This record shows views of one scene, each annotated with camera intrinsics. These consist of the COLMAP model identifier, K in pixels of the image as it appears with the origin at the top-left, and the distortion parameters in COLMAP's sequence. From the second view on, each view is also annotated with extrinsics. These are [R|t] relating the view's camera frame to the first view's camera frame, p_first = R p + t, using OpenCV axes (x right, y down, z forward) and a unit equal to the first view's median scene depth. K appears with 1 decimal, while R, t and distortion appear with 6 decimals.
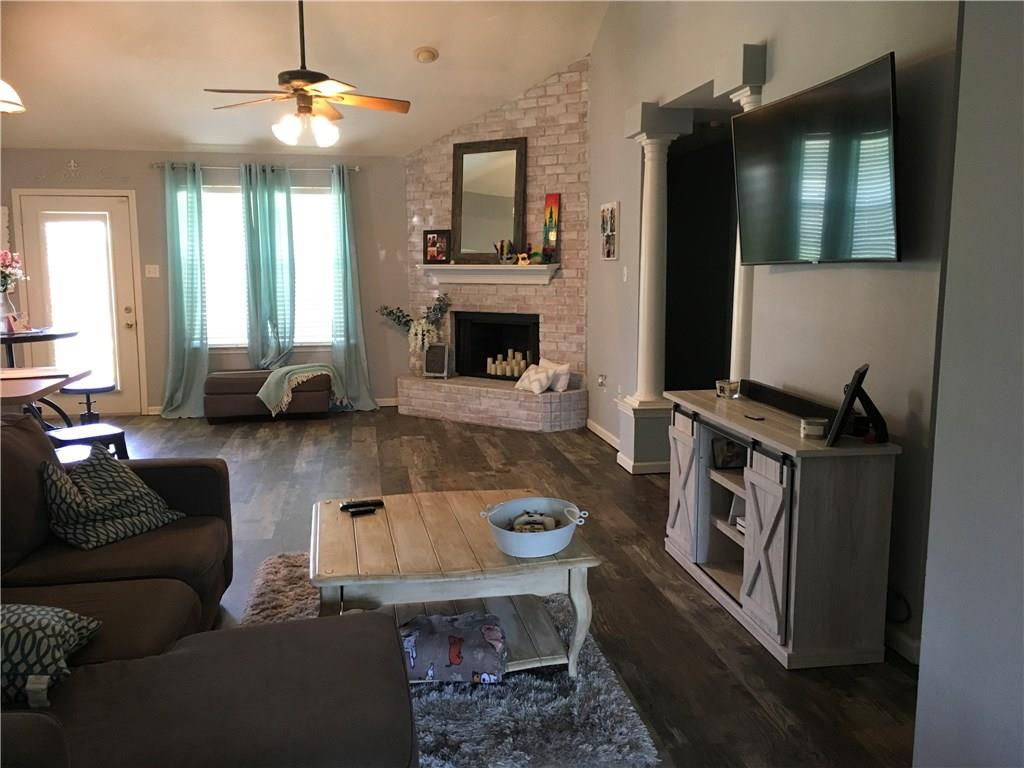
lens RADIAL K [[877.2, 0, 517.7], [0, 877.2, 383.0], [0, 0, 1]] dist [0.073055, -0.088428]
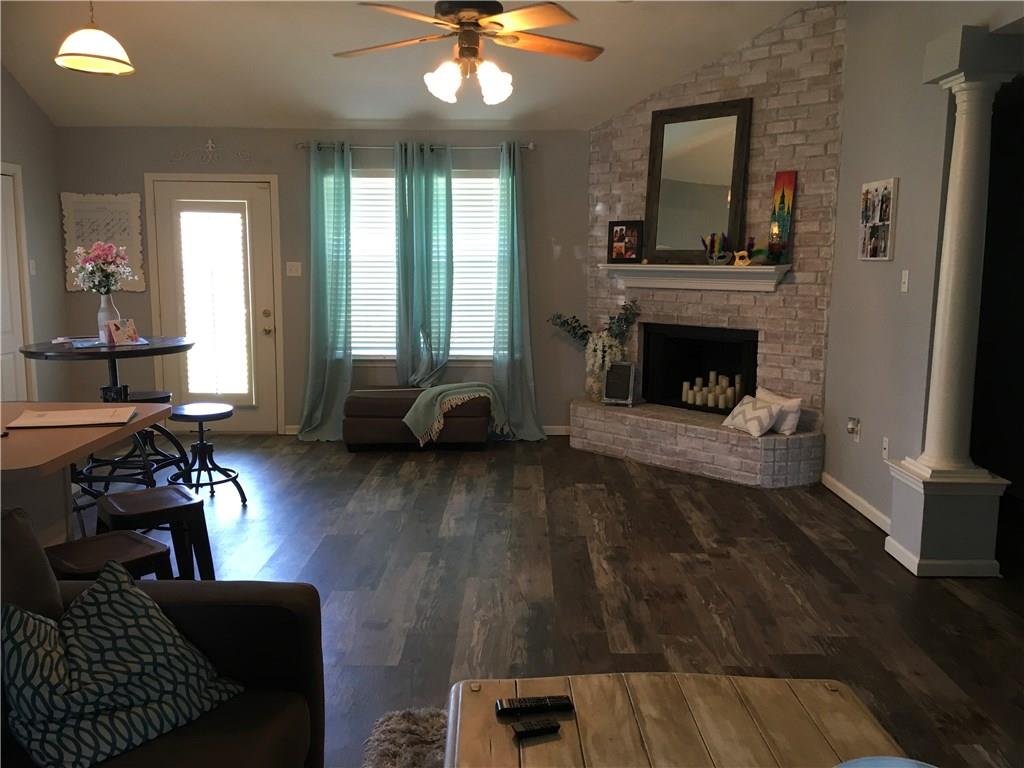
lens RADIAL K [[877.2, 0, 517.7], [0, 877.2, 383.0], [0, 0, 1]] dist [0.073055, -0.088428]
pose [[0.983399, 0.034744, -0.178097, -0.044244], [-0.033715, 0.999393, 0.008801, -0.032544], [0.178295, -0.002650, 0.983973, 0.209132]]
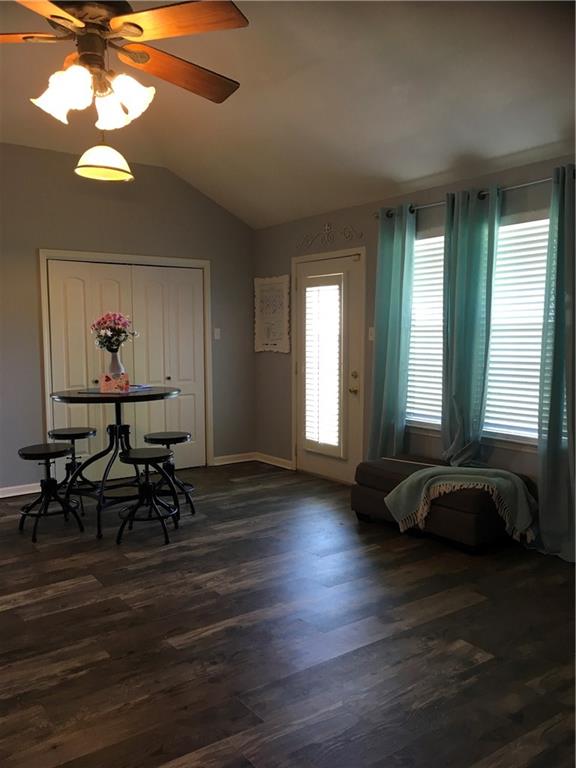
lens RADIAL K [[657.9, 0, 288.0], [0, 657.9, 384.0], [0, 0, 1]] dist [0.073055, -0.088428]
pose [[0.418114, 0.077622, -0.905072, 0.176628], [-0.114508, 0.992899, 0.032255, -0.093023], [0.901148, 0.090152, 0.424033, 0.685455]]
